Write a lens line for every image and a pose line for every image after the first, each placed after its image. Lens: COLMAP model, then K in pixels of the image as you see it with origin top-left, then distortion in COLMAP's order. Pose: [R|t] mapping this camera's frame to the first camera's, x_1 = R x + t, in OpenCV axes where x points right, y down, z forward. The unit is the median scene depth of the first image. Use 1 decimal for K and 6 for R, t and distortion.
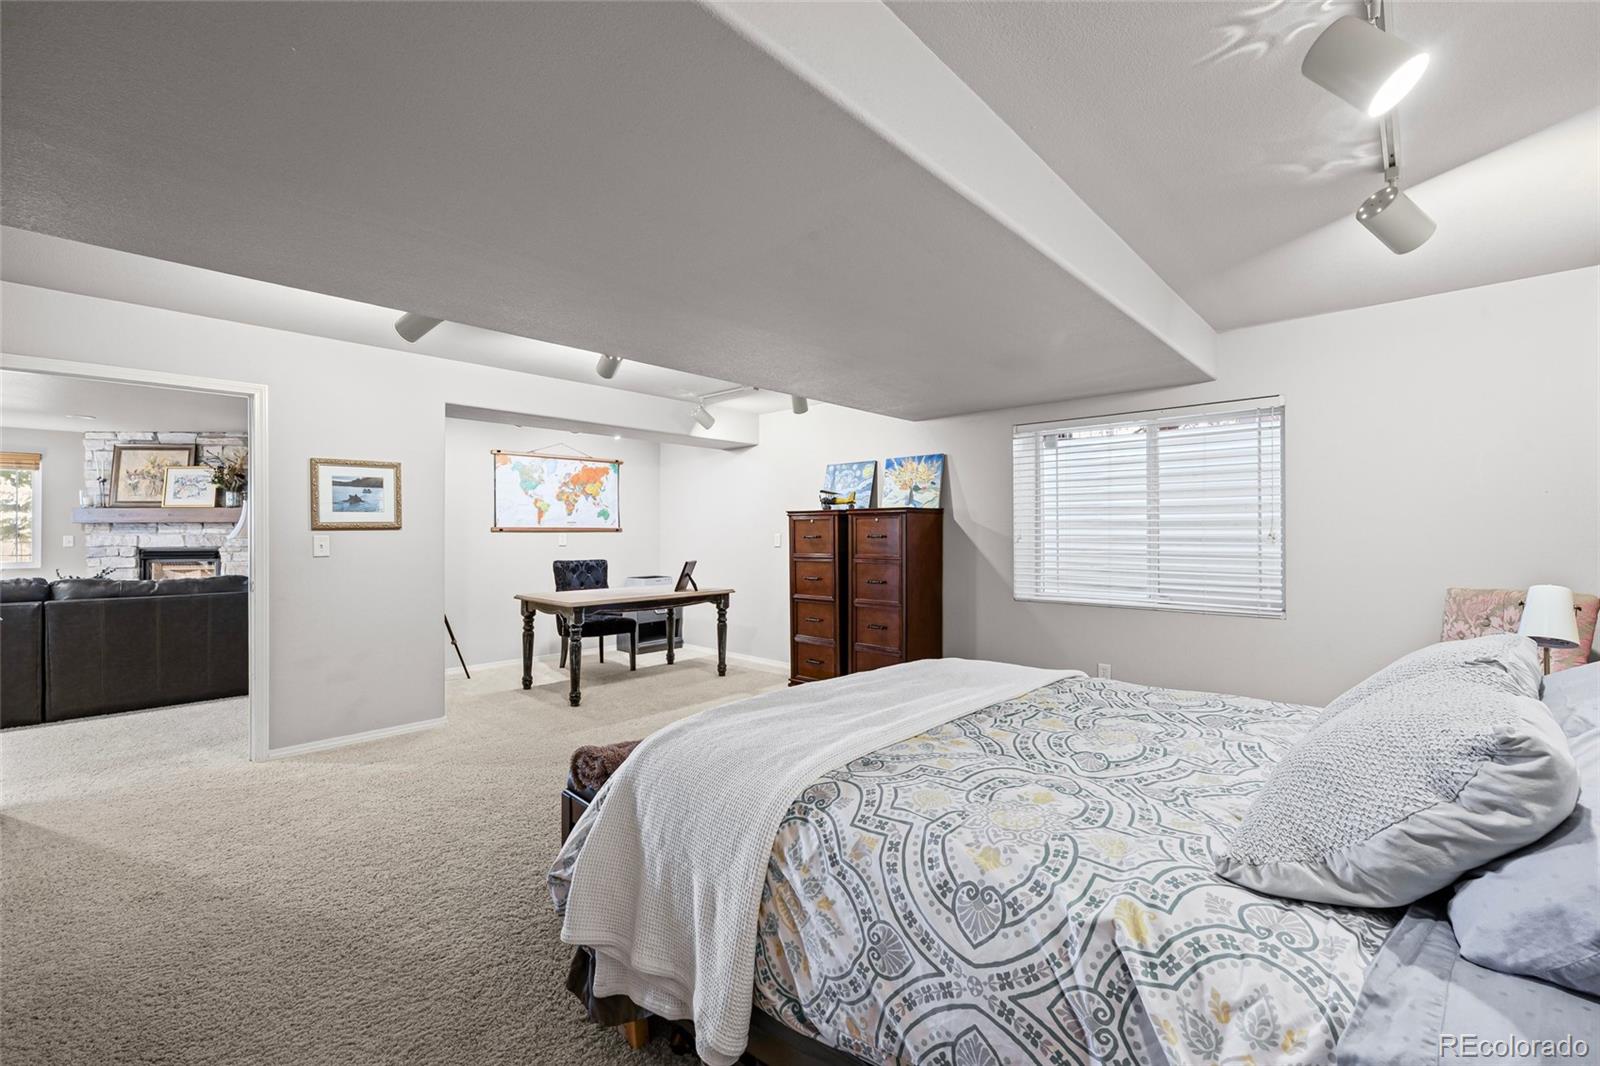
lens RADIAL K [[659.7, 0, 799.5], [0, 659.7, 531.2], [0, 0, 1]] dist [0.000809, 0.000336]
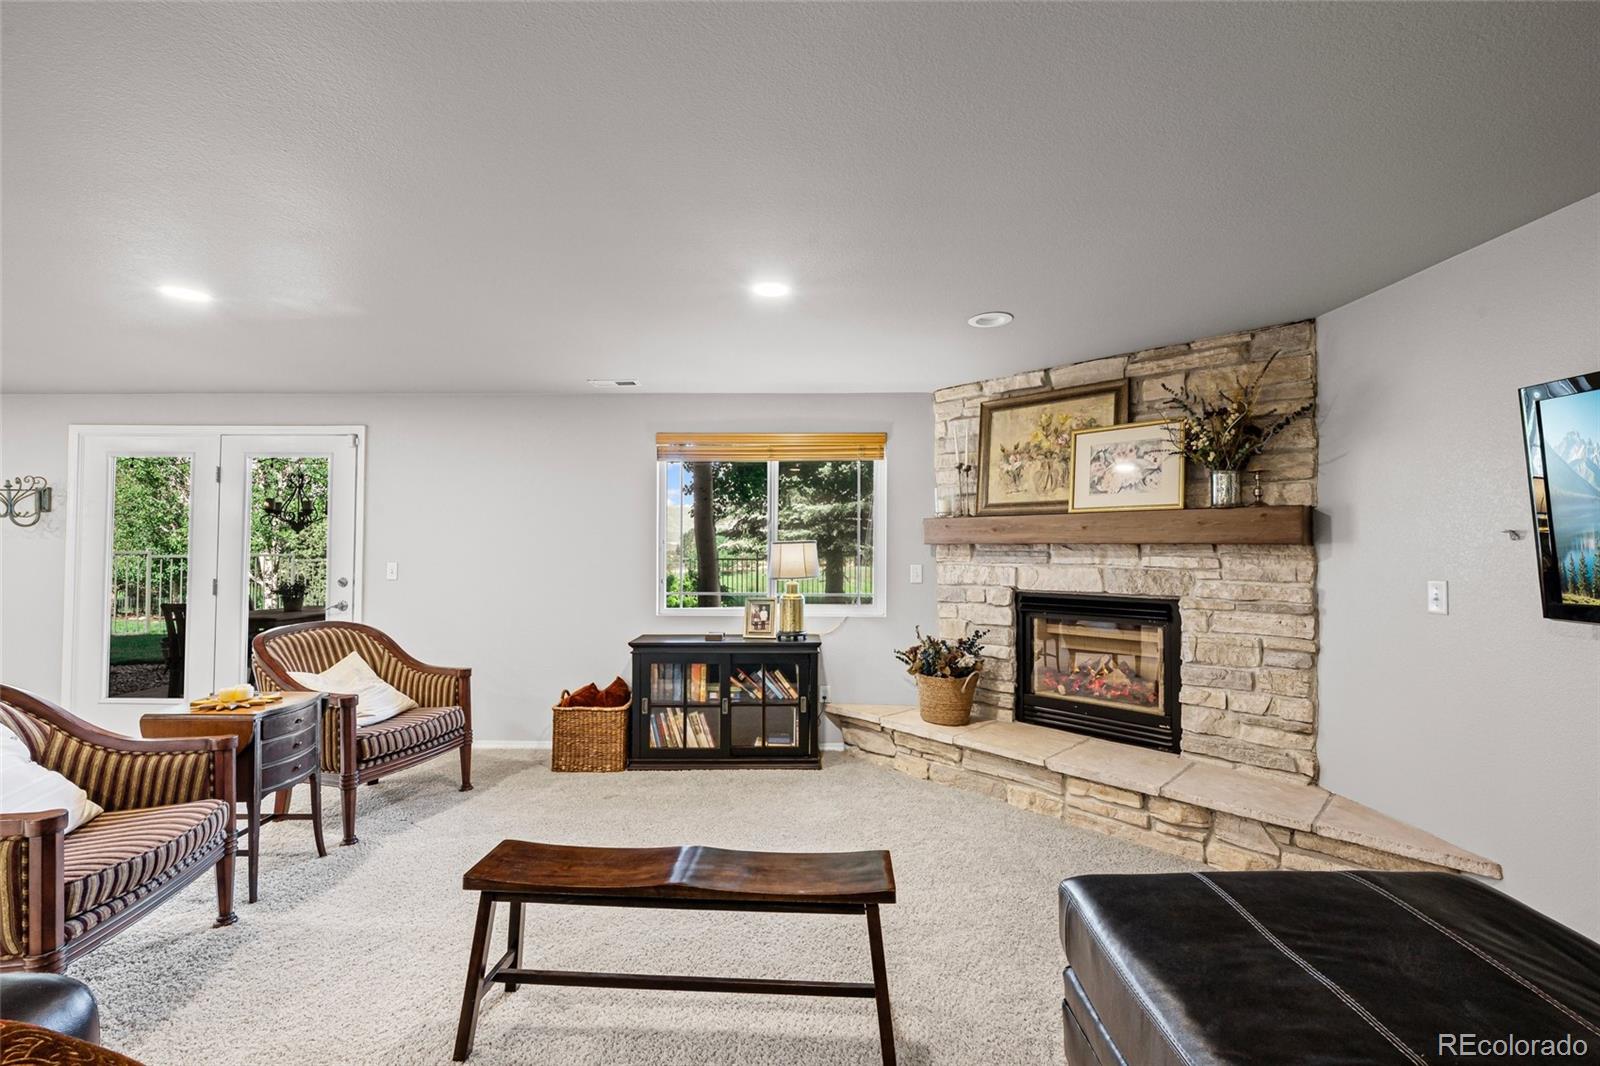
lens RADIAL K [[661.2, 0, 800.0], [0, 661.2, 533.0], [0, 0, 1]] dist [-0.000370, 0.000244]
pose [[0.679108, -0.010347, -0.733965, -0.725879], [-0.000321, 0.999896, -0.014393, -0.013329], [0.734038, 0.010010, 0.679035, 0.504608]]
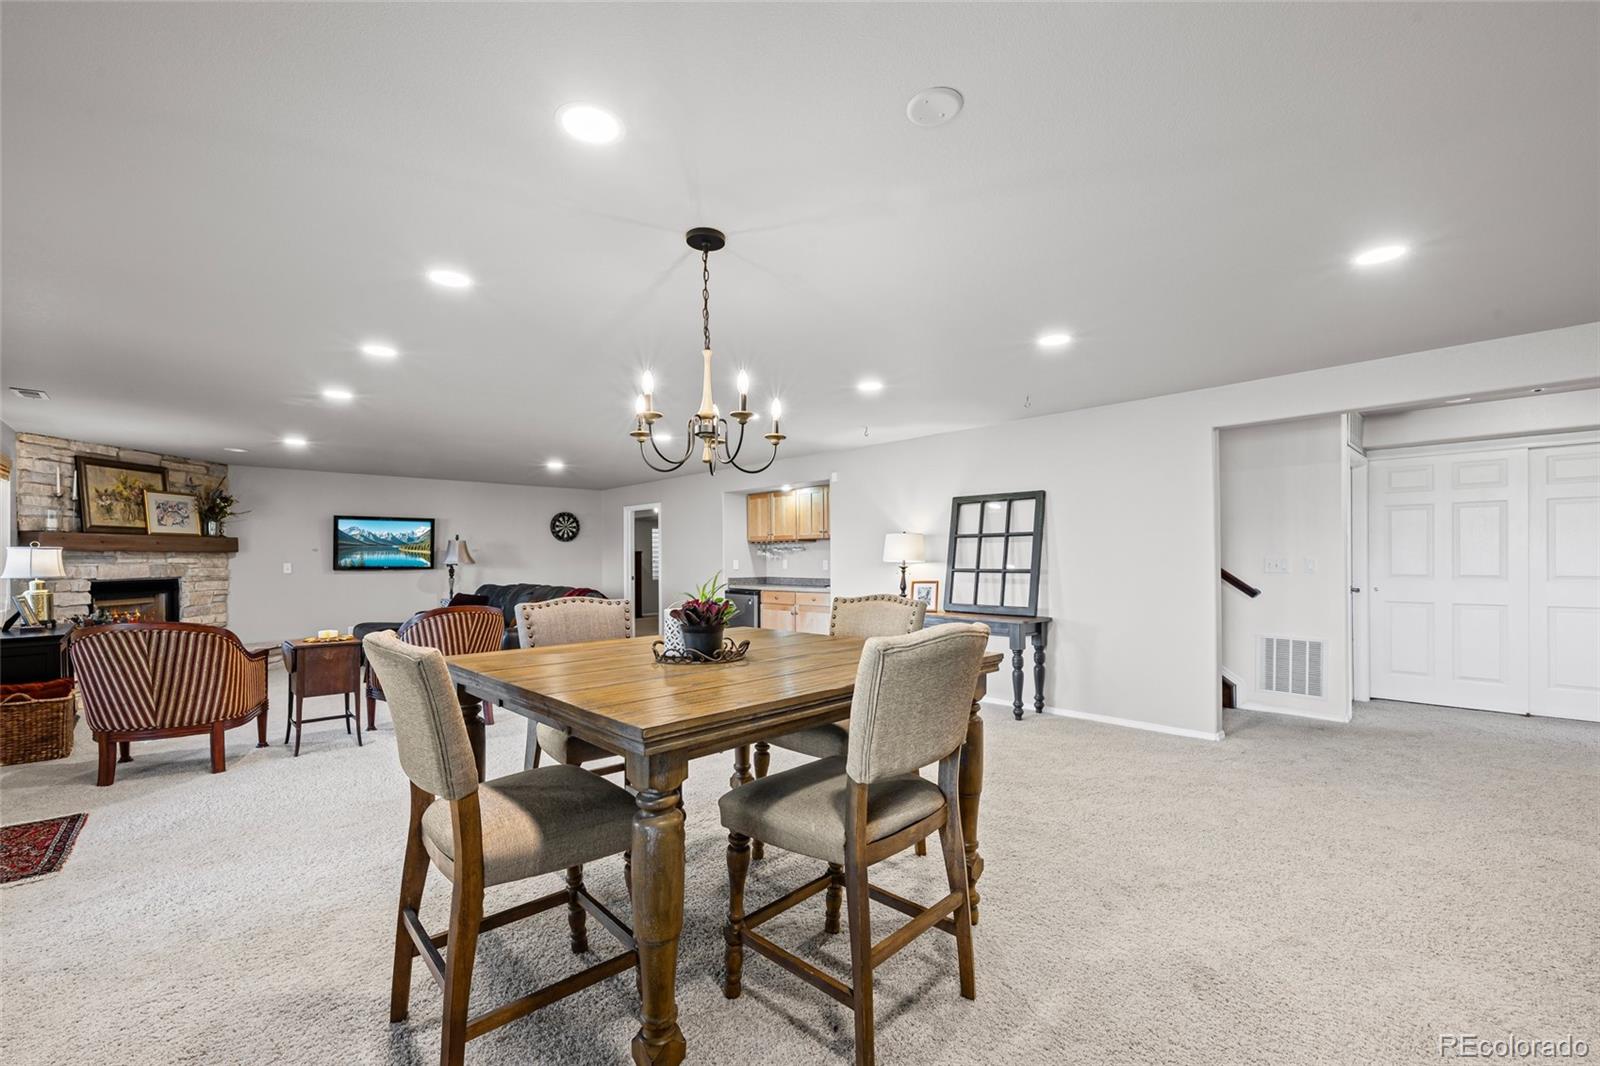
lens RADIAL K [[669.2, 0, 805.7], [0, 669.2, 561.1], [0, 0, 1]] dist [-0.000357, 0.000073]
pose [[0.051494, -0.002659, 0.998670, -1.813836], [0.004978, 0.999985, 0.002406, 0.002843], [-0.998661, 0.004847, 0.051506, 0.044401]]
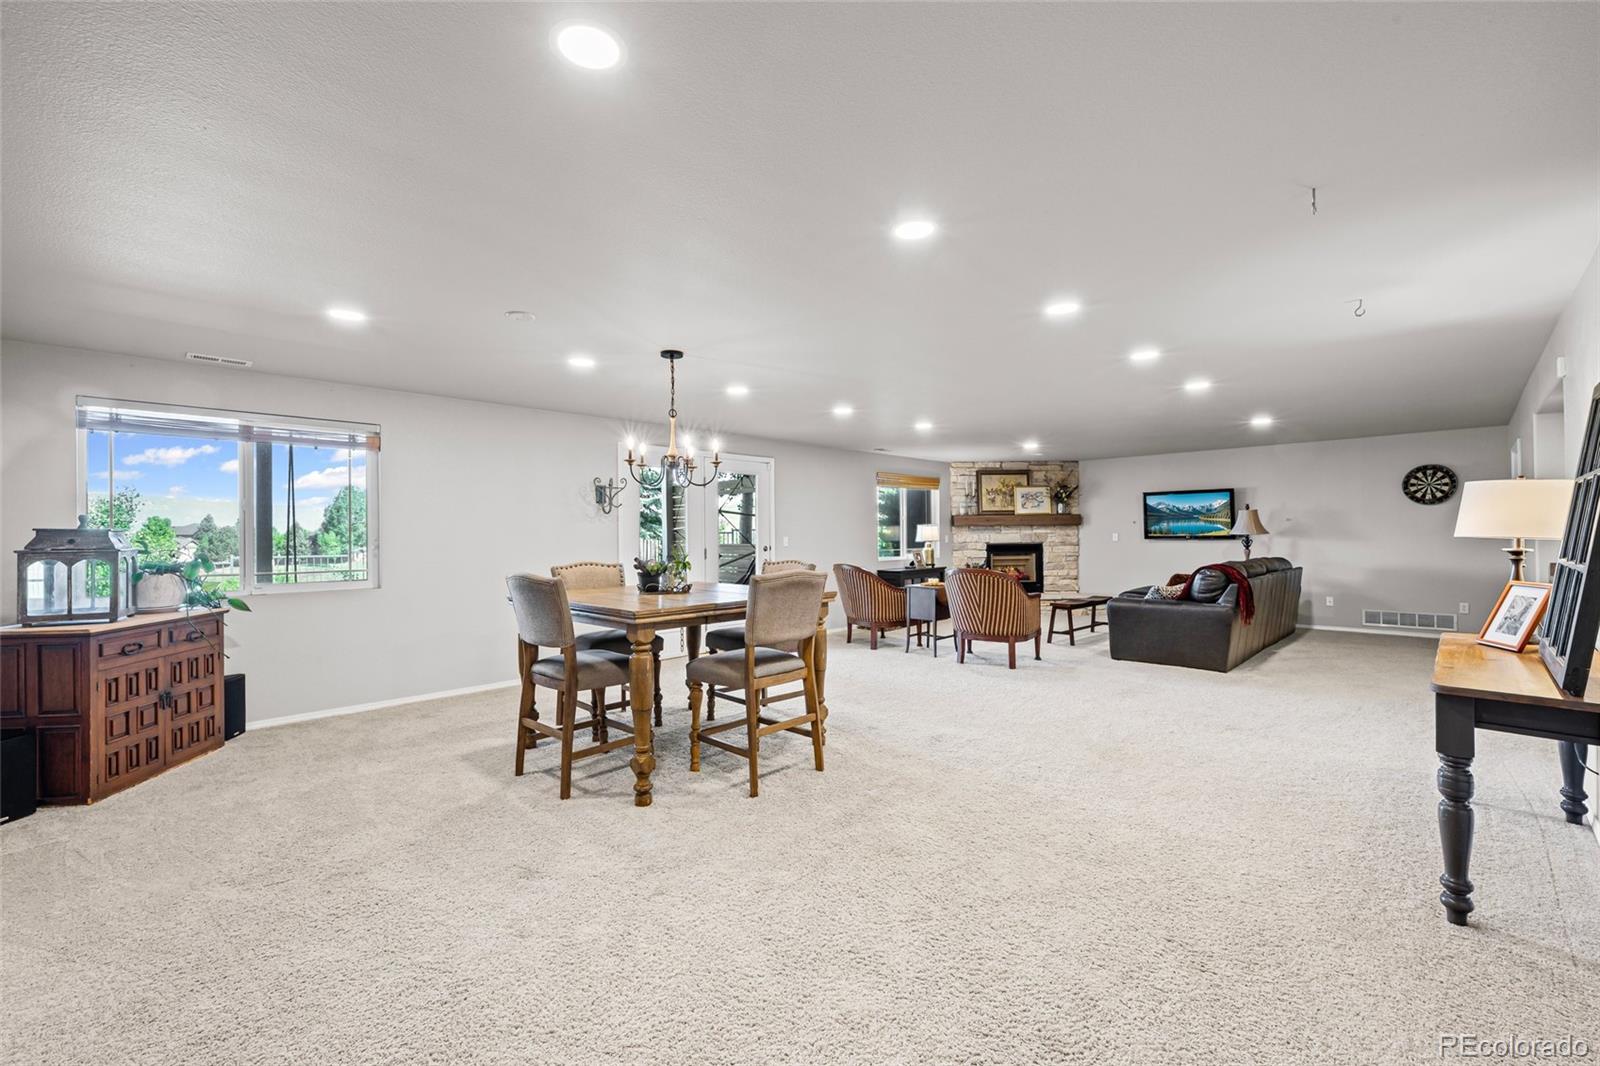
lens RADIAL K [[659.7, 0, 799.5], [0, 659.7, 531.2], [0, 0, 1]] dist [0.000809, 0.000336]
pose [[0.999719, -0.007618, -0.022439, -1.377369], [0.007593, 0.999970, -0.001178, -0.002467], [0.022447, 0.001008, 0.999748, -0.428010]]
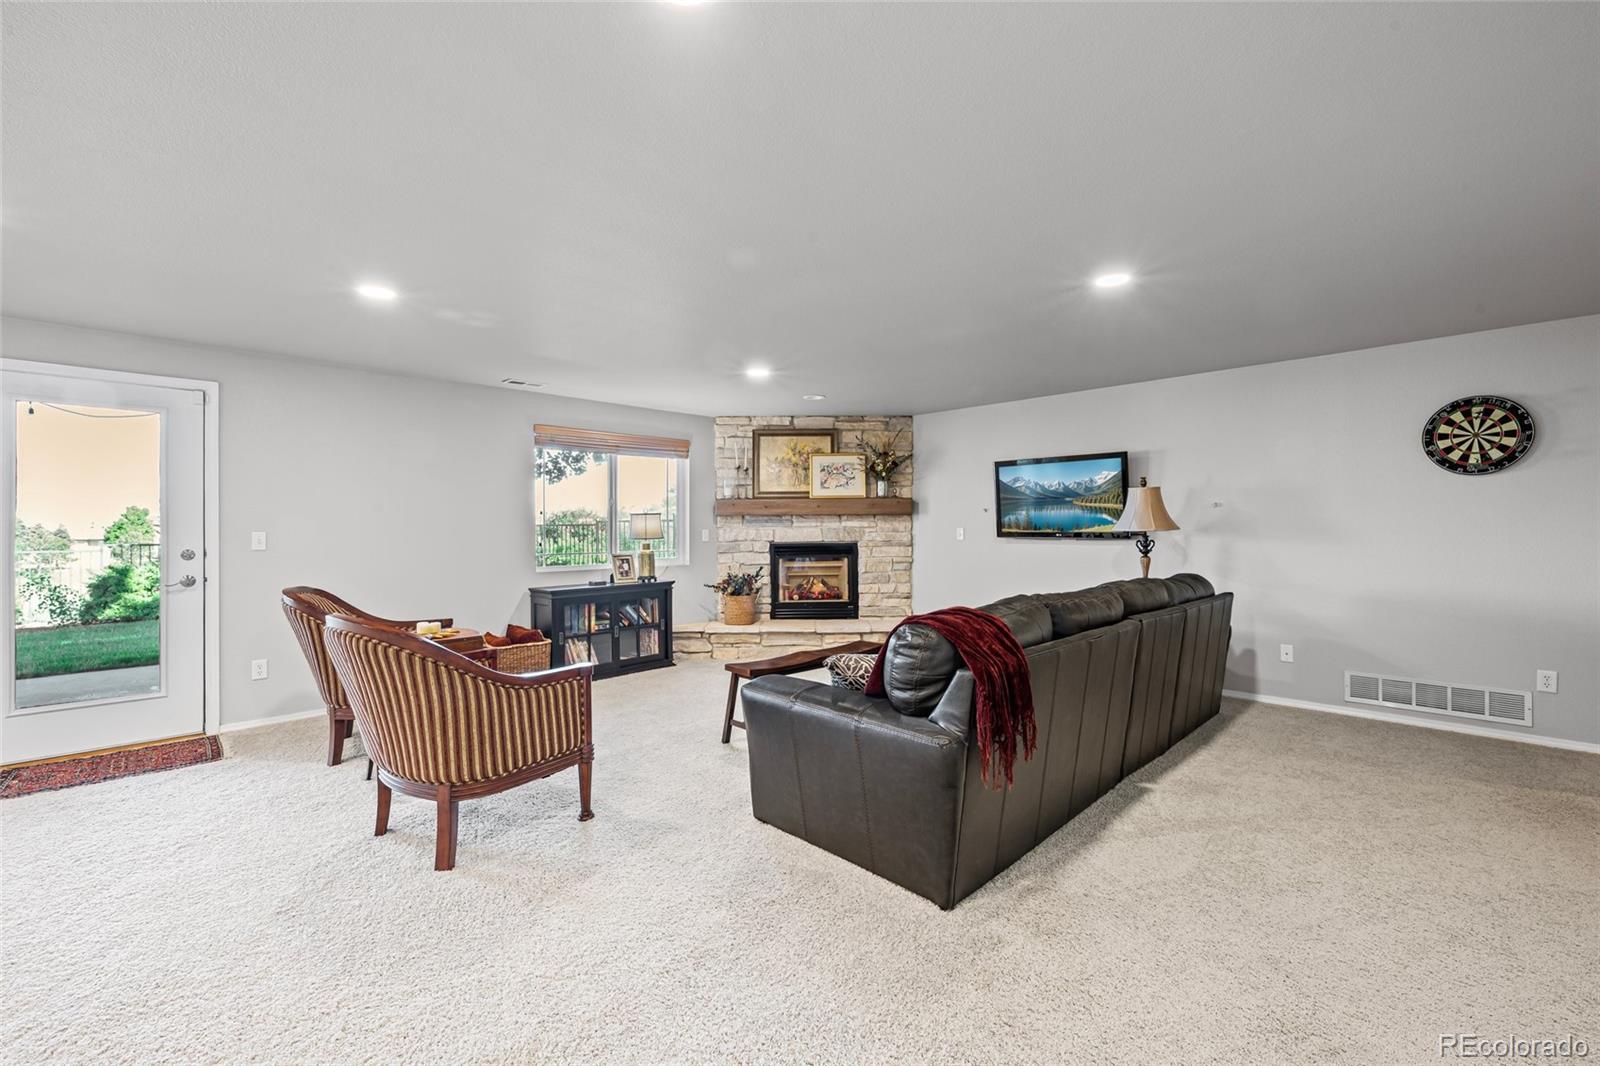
lens RADIAL K [[657.8, 0, 798.0], [0, 657.8, 525.7], [0, 0, 1]] dist [0.001917, 0.000075]
pose [[0.999537, -0.003772, -0.030197, -0.939586], [0.003840, 0.999990, 0.002215, 0.000005], [0.030188, -0.002330, 0.999542, 0.085761]]
